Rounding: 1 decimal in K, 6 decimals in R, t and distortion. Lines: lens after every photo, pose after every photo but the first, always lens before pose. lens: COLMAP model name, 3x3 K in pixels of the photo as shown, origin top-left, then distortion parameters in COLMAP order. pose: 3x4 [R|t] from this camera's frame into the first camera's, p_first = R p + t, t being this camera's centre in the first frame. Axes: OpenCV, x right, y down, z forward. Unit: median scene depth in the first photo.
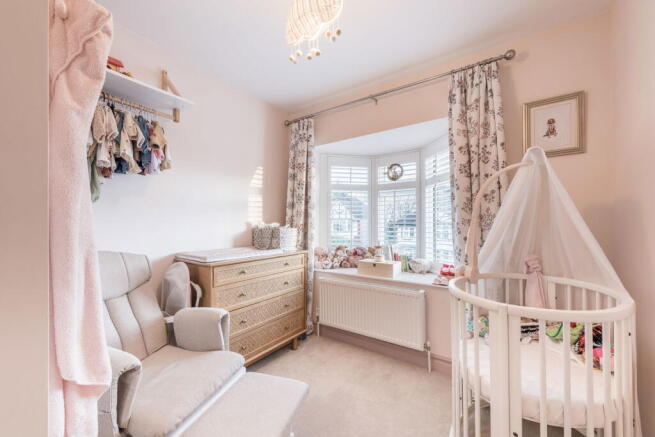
lens RADIAL K [[257.2, 0, 326.4], [0, 257.2, 222.1], [0, 0, 1]] dist [0.011548, -0.002849]
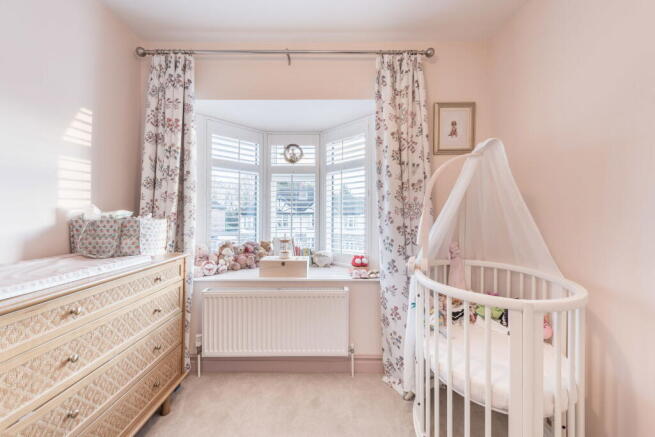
lens RADIAL K [[257.2, 0, 329.8], [0, 257.2, 212.8], [0, 0, 1]] dist [0.011548, -0.002849]
pose [[0.820412, 0.004813, 0.571753, -0.163711], [-0.006664, 0.999977, 0.001145, 0.005275], [-0.571734, -0.004750, 0.820425, 0.267289]]
